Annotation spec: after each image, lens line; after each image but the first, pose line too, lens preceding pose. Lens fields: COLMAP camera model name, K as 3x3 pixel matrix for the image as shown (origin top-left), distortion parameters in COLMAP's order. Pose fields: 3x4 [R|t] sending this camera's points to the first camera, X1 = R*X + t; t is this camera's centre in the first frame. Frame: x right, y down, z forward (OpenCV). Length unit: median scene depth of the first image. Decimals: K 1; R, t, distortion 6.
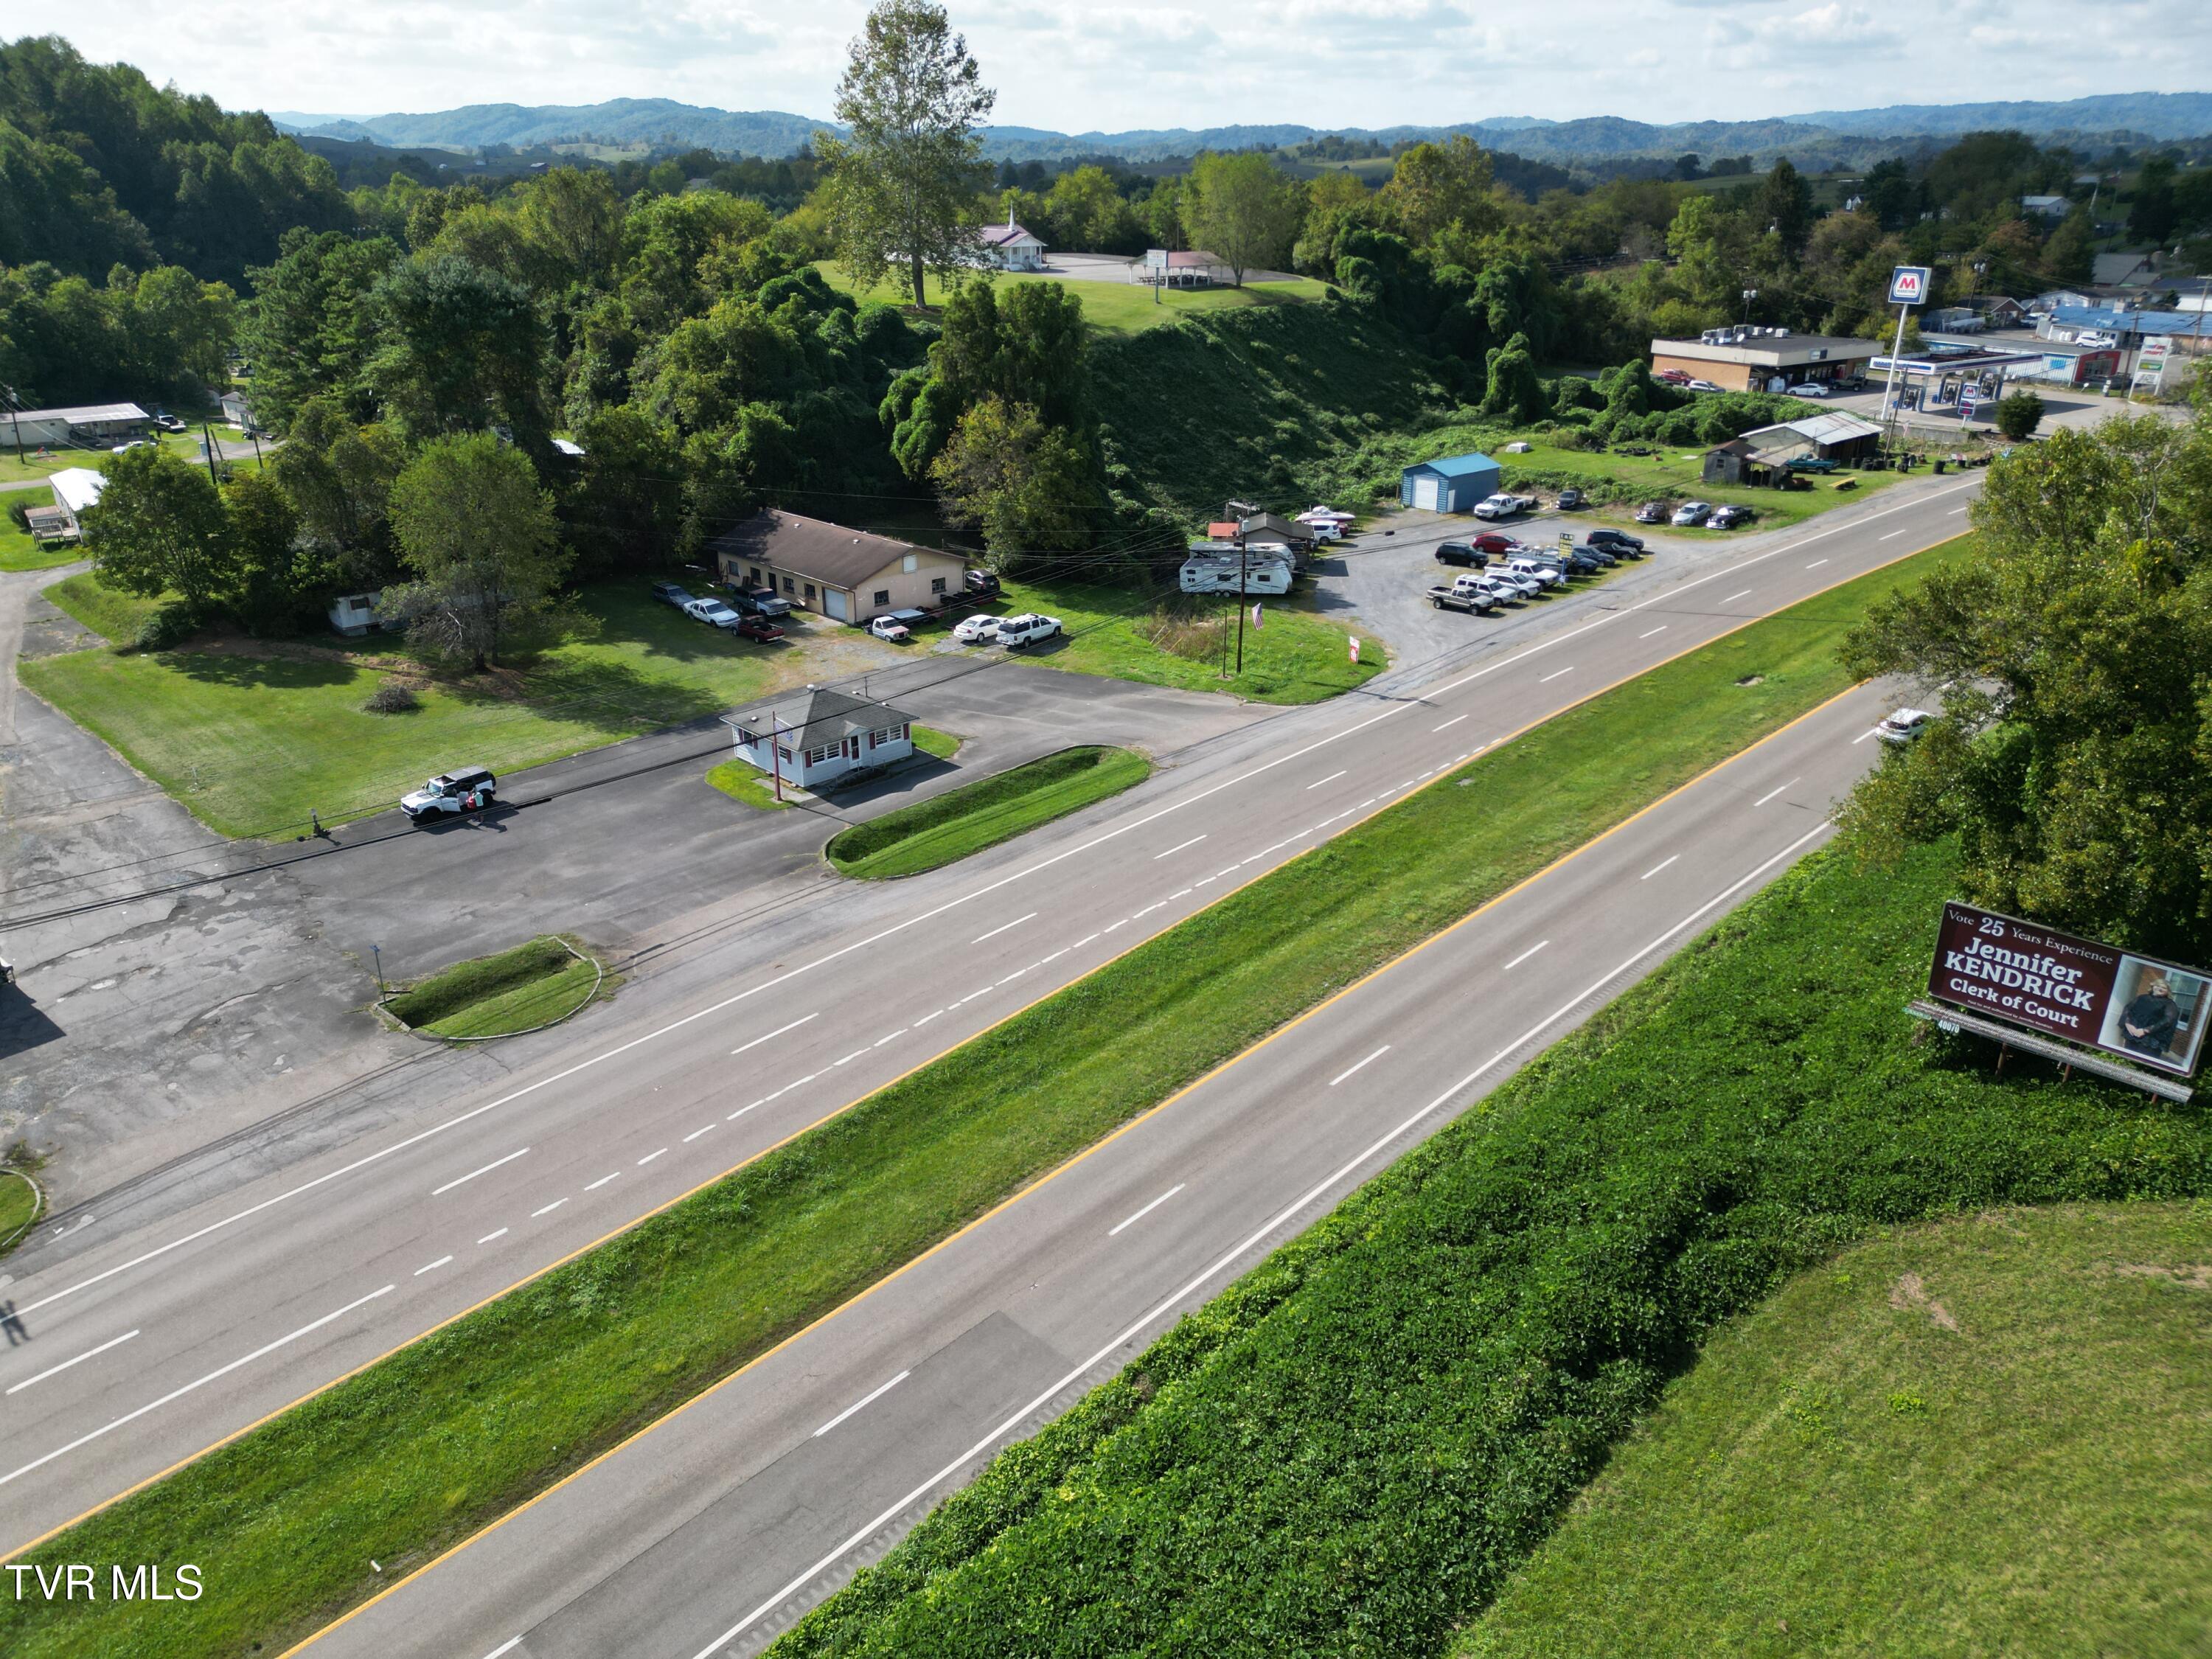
lens RADIAL K [[1537.1, 0, 1107.6], [0, 1537.1, 831.4], [0, 0, 1]] dist [0.080321, -0.078207]
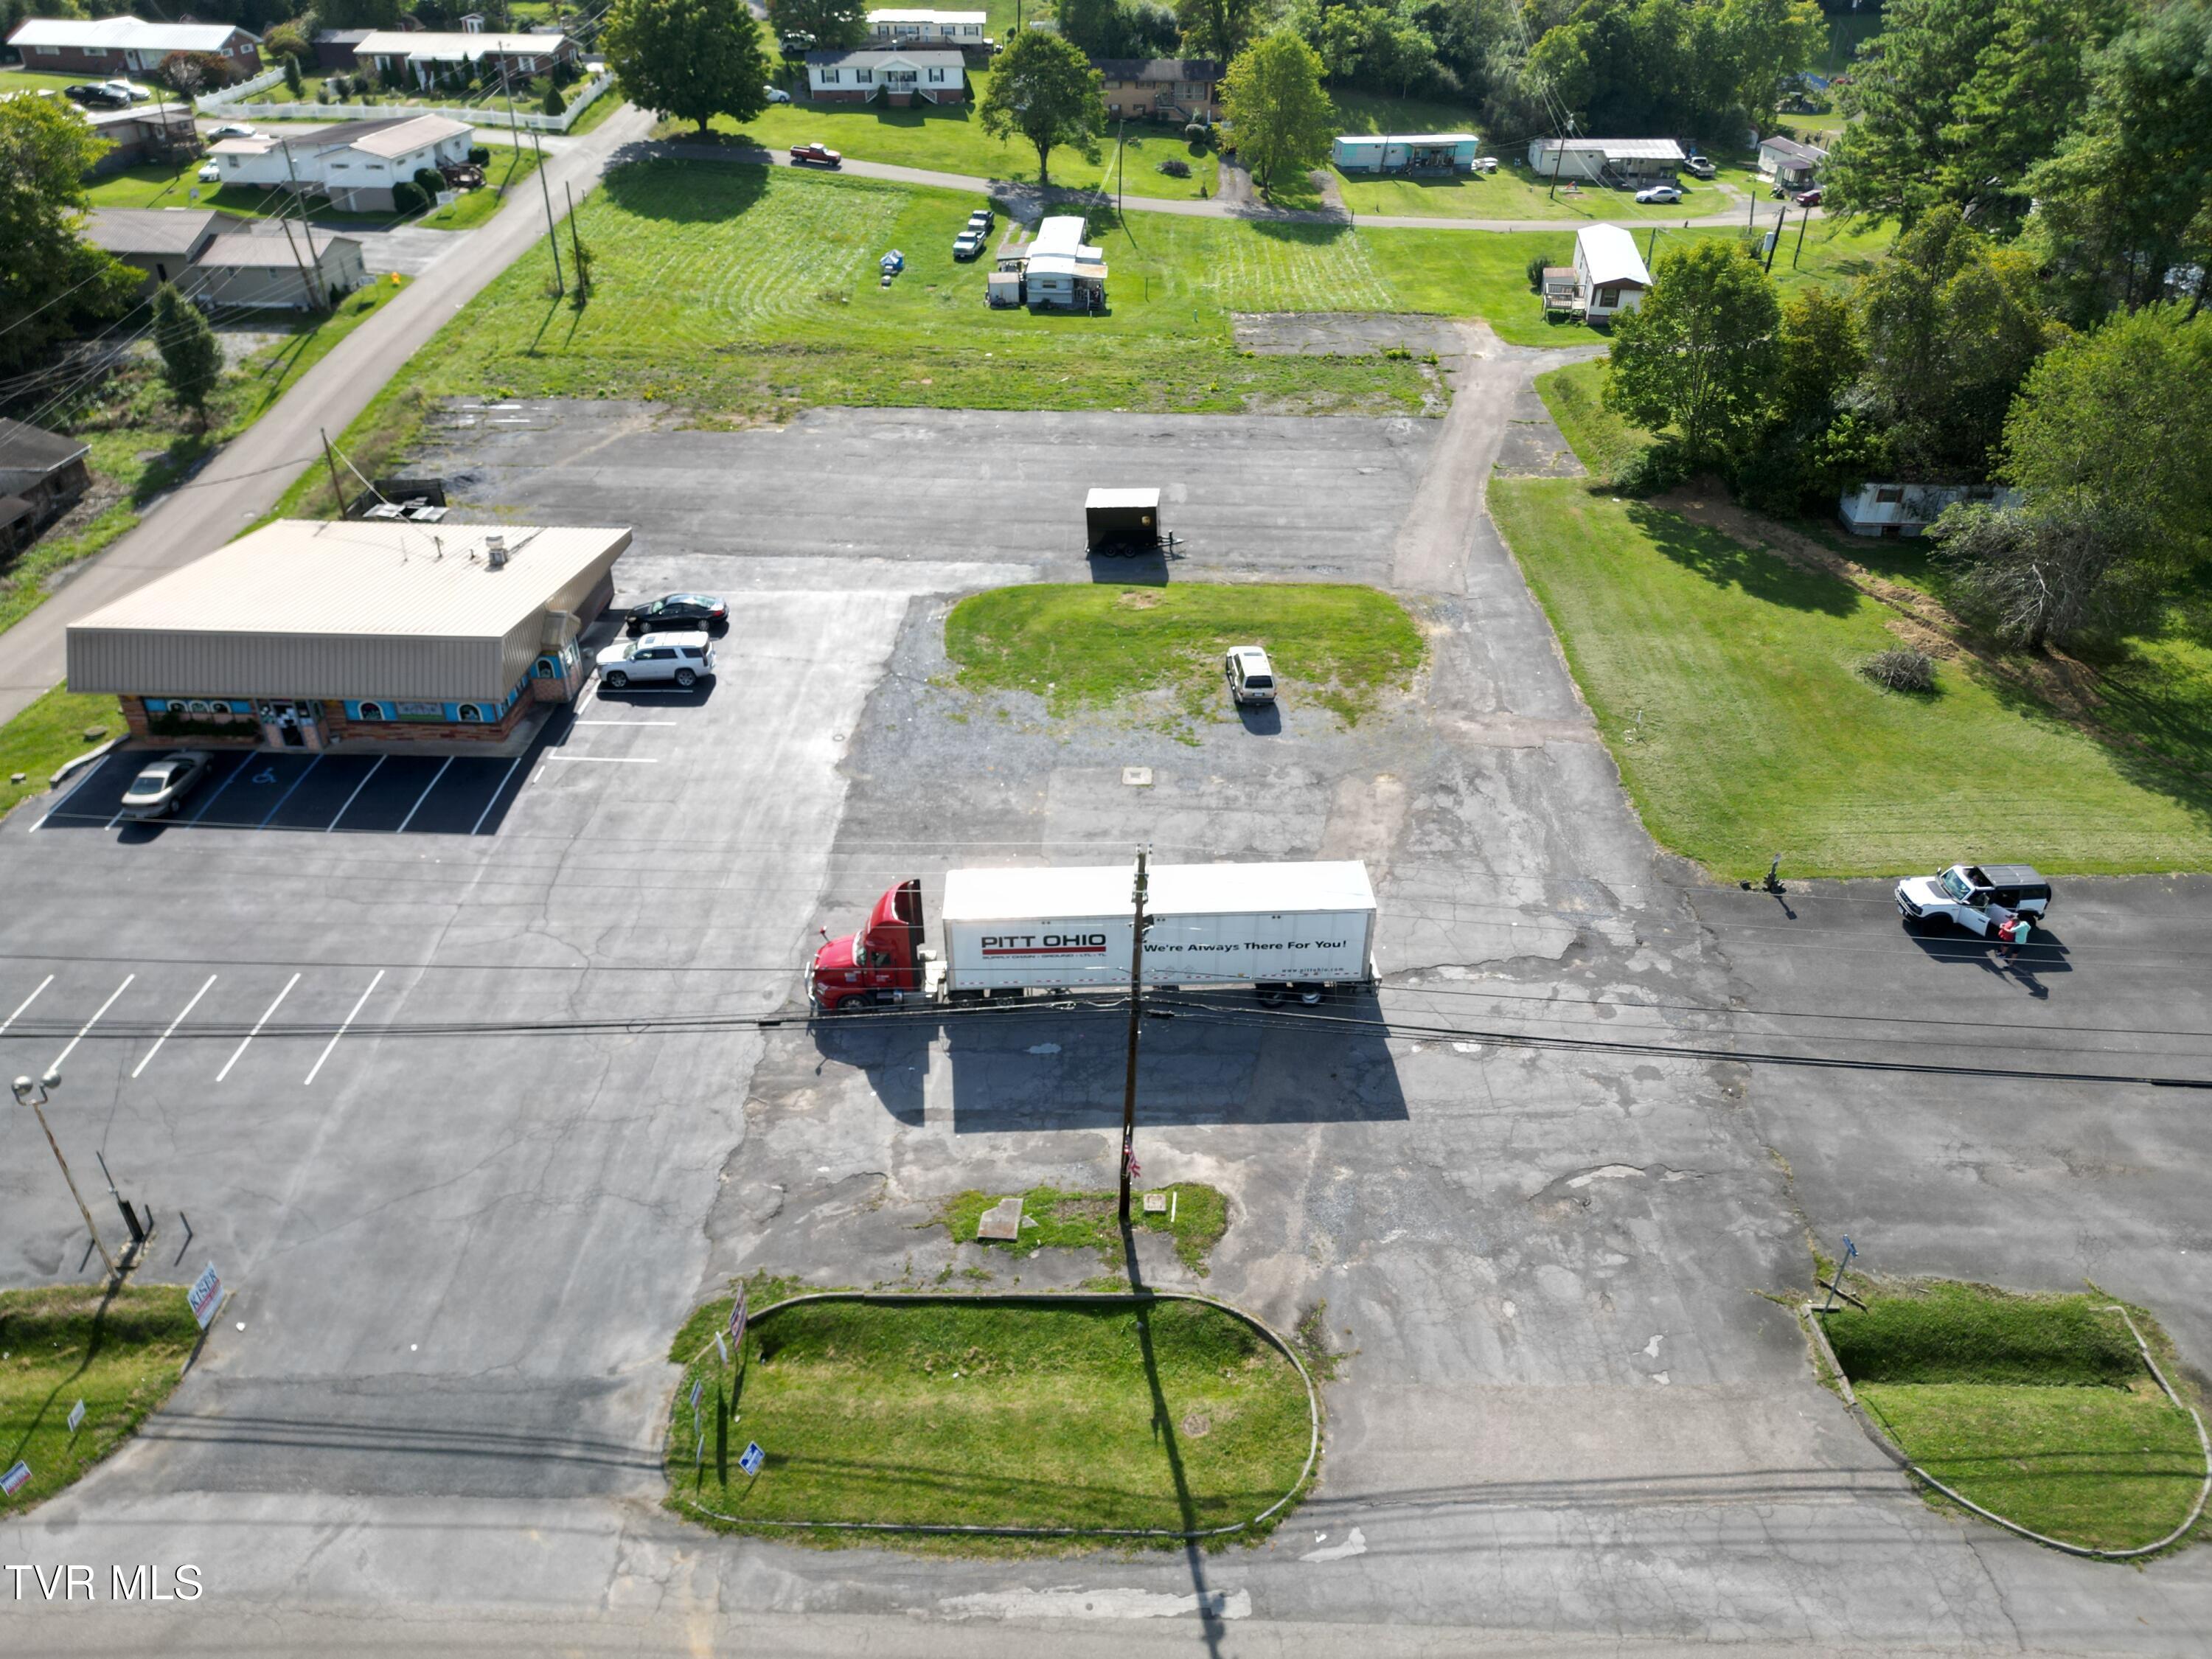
lens RADIAL K [[1550.1, 0, 1106.0], [0, 1550.1, 829.5], [0, 0, 1]] dist [0.064685, -0.061479]
pose [[0.669394, 0.395957, -0.628593, -0.189544], [-0.296008, 0.918216, 0.263171, -0.083691], [0.681388, 0.009904, 0.731855, 0.192050]]
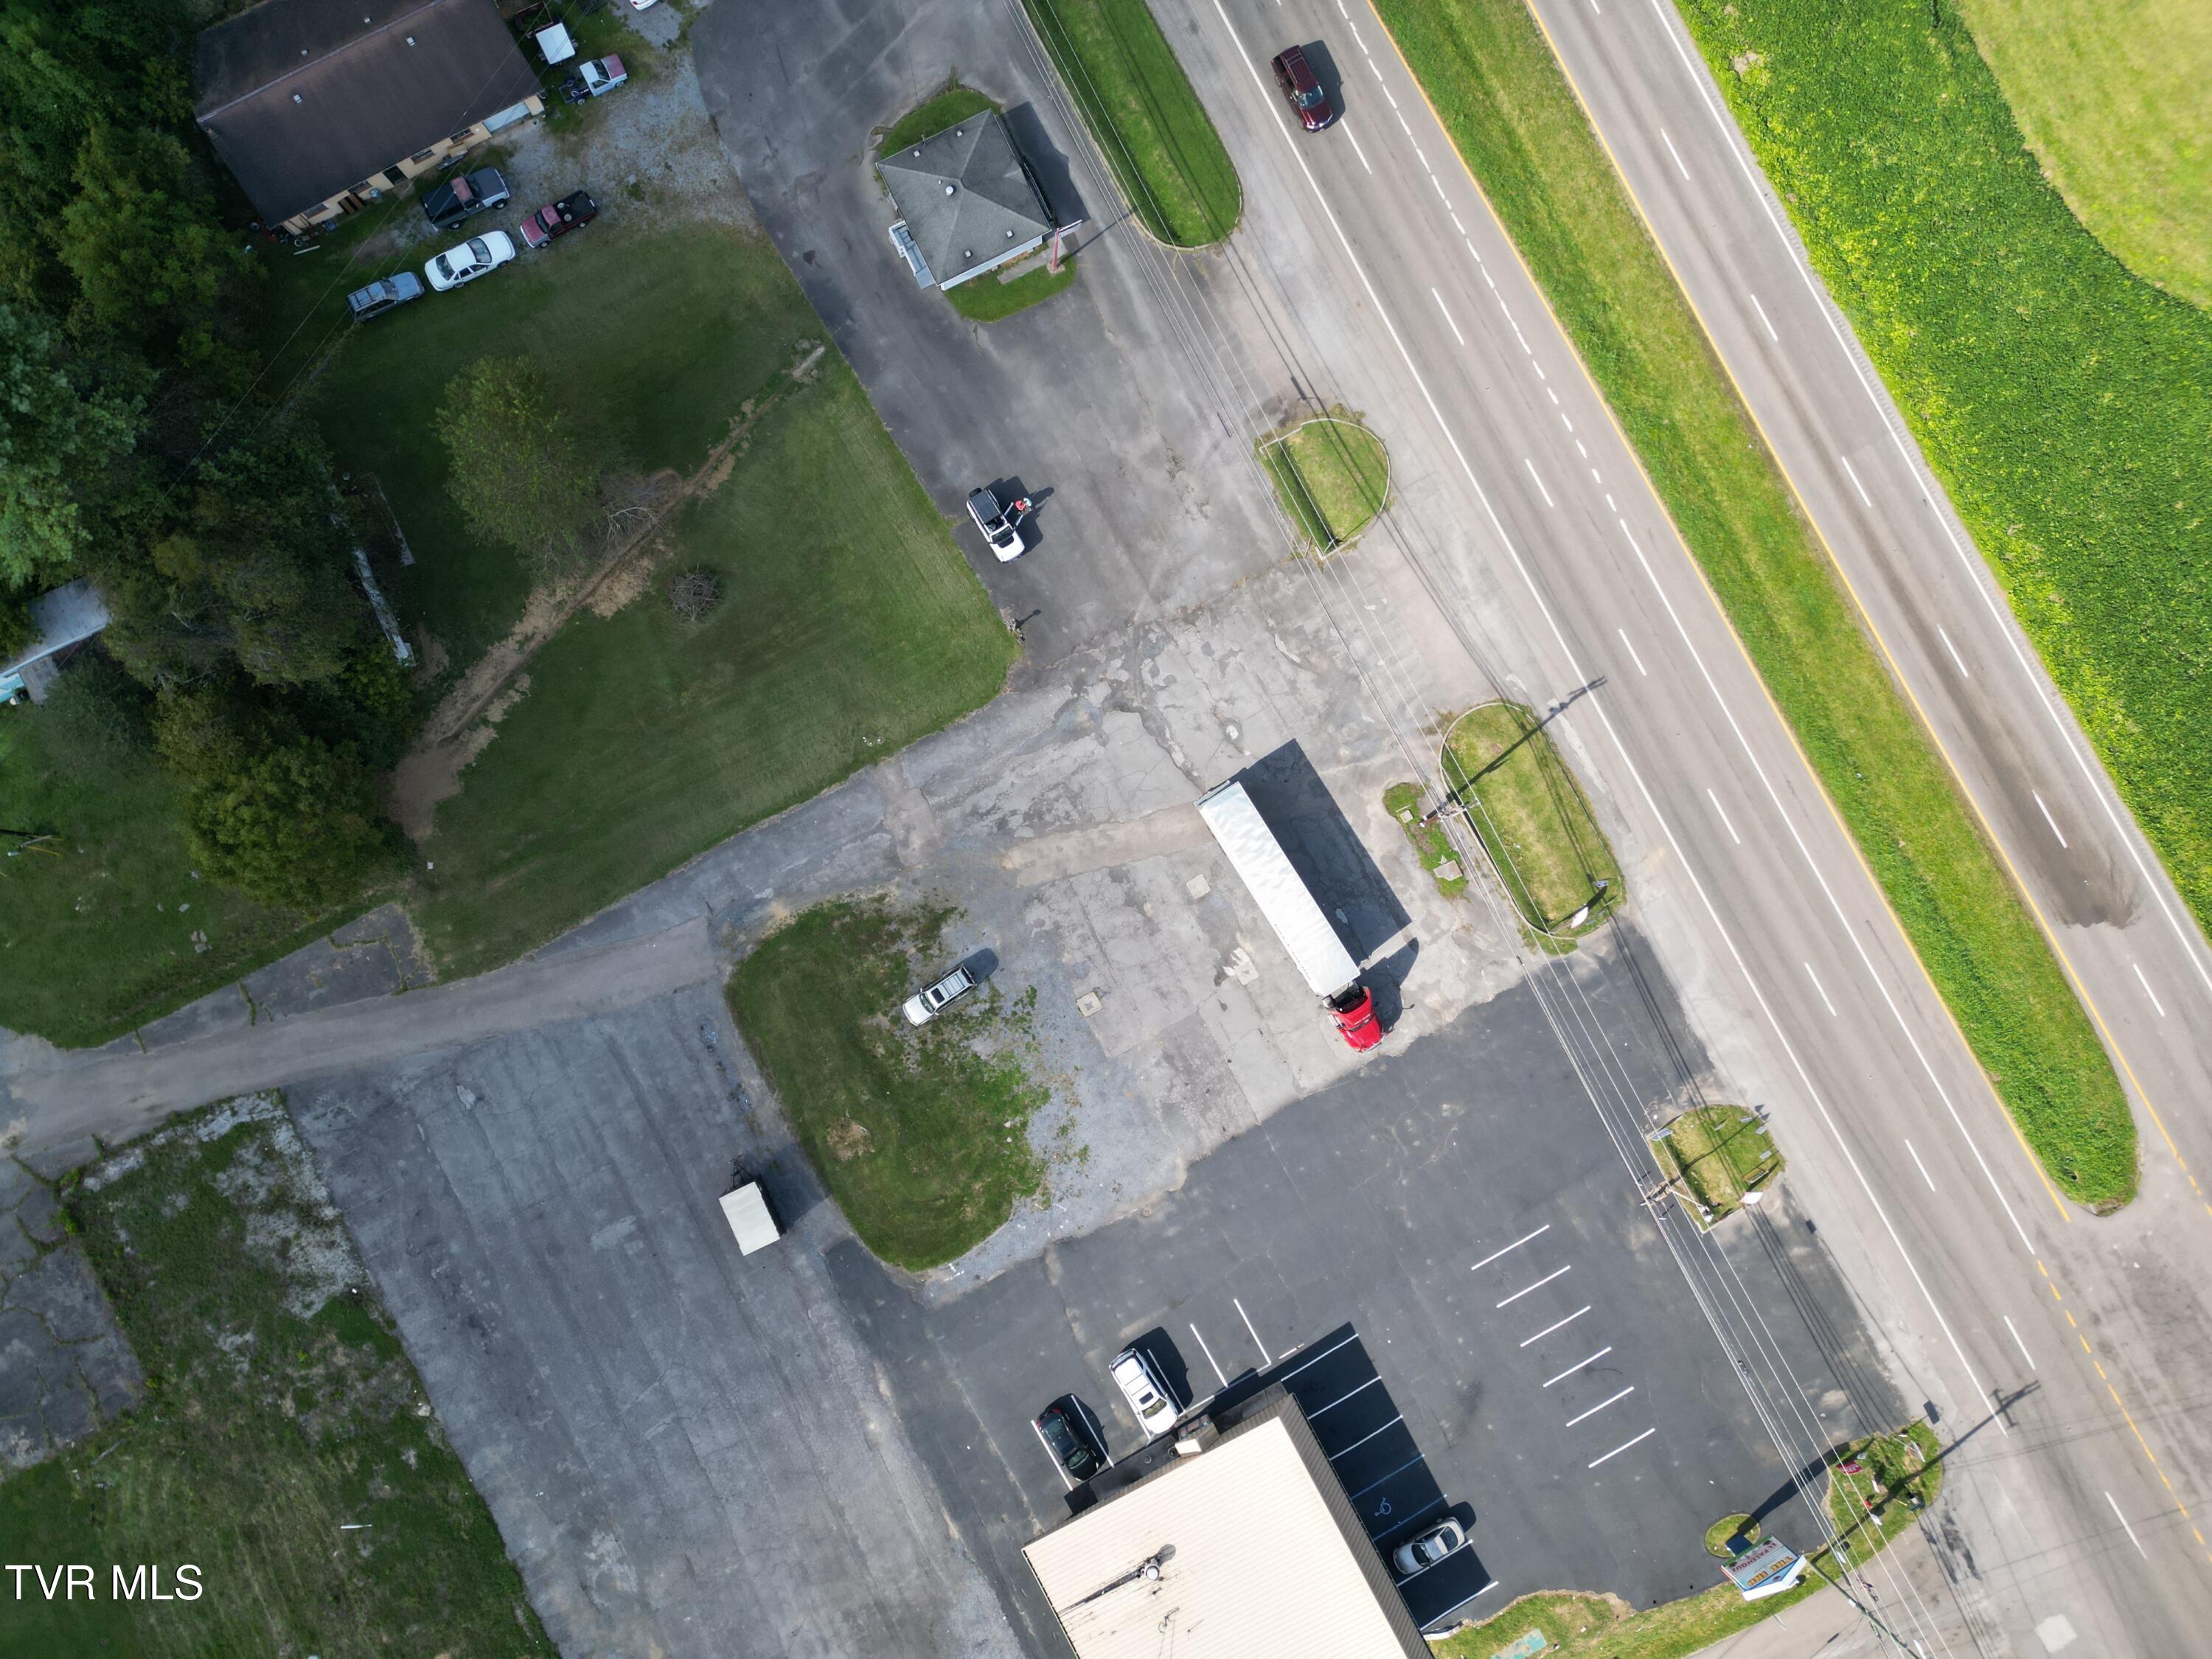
lens RADIAL K [[1537.1, 0, 1107.6], [0, 1537.1, 831.4], [0, 0, 1]] dist [0.080321, -0.078207]
pose [[0.303677, -0.951120, 0.056128, -0.492510], [0.356366, 0.168021, 0.919115, -0.740274], [-0.883619, -0.259112, 0.389971, 0.294903]]
